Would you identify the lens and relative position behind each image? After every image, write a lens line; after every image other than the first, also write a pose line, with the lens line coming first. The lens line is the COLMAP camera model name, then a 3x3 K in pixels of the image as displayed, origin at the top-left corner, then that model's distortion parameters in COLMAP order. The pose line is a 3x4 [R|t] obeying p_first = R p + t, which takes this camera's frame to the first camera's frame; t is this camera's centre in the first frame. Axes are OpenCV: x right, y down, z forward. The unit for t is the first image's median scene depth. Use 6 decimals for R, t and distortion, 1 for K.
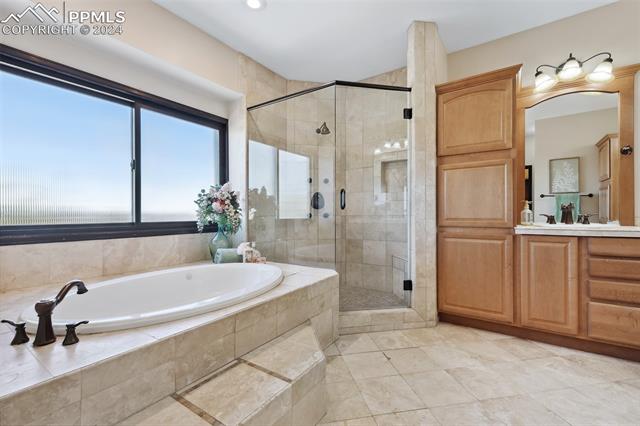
lens RADIAL K [[280.0, 0, 319.1], [0, 280.0, 217.1], [0, 0, 1]] dist [0.012060, -0.000587]
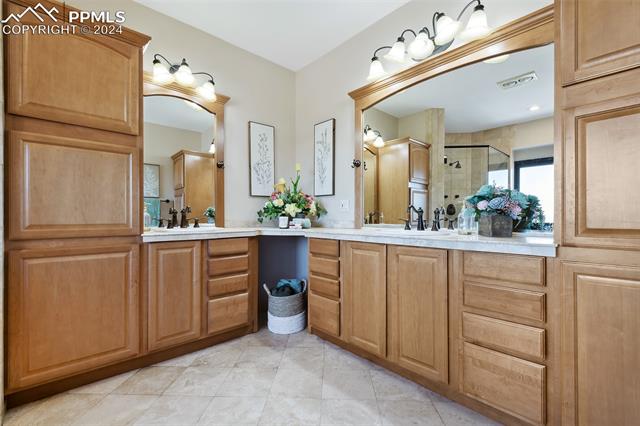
lens RADIAL K [[280.0, 0, 319.1], [0, 280.0, 217.1], [0, 0, 1]] dist [0.012060, -0.000587]
pose [[0.224841, 0.001365, 0.974394, 0.020797], [0.012336, 0.999915, -0.004247, -0.003558], [-0.974317, 0.012975, 0.224805, 0.320215]]
